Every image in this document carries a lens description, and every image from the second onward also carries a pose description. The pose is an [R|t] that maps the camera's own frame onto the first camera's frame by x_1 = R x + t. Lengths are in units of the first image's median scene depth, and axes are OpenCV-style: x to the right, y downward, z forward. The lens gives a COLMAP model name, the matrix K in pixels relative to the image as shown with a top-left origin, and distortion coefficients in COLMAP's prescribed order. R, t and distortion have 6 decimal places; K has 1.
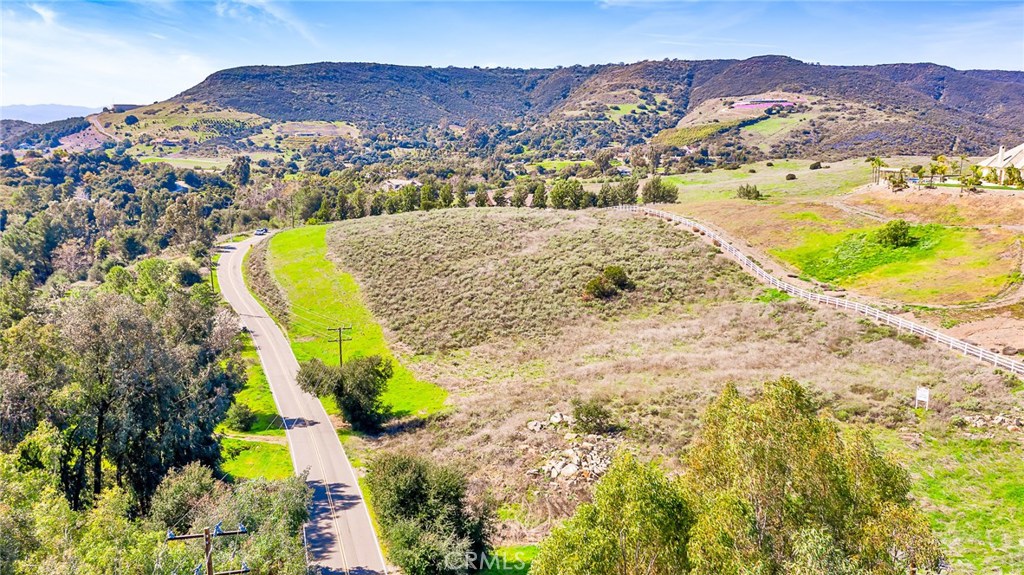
lens RADIAL K [[809.3, 0, 512.0], [0, 809.3, 287.5], [0, 0, 1]] dist [-0.009374, 0.056893]
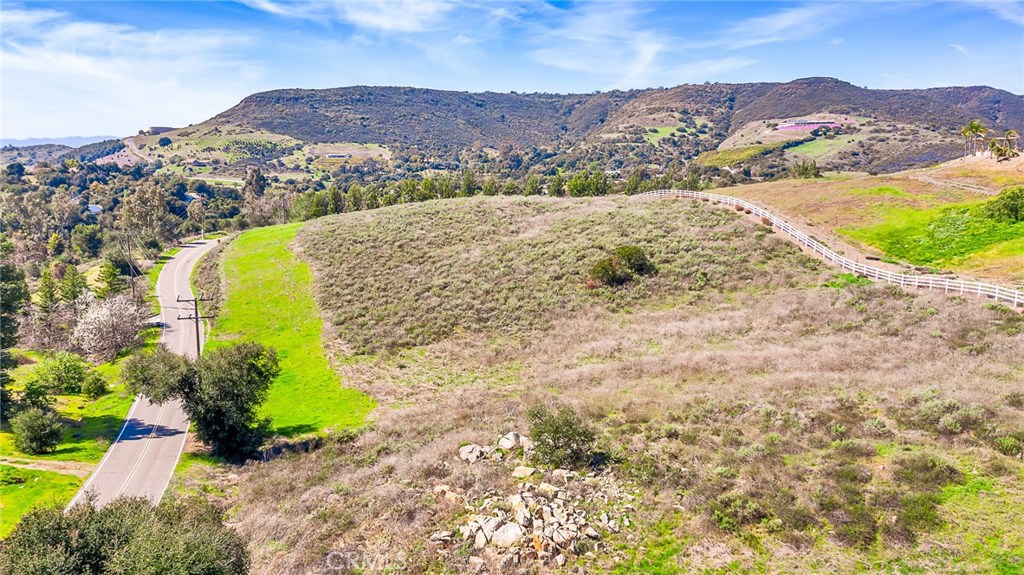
lens RADIAL K [[809.3, 0, 512.0], [0, 809.3, 287.5], [0, 0, 1]] dist [-0.009374, 0.056893]
pose [[0.998787, 0.009260, -0.048358, 0.048634], [-0.011090, 0.999227, -0.037724, 0.039586], [0.047971, 0.038215, 0.998117, 0.222861]]
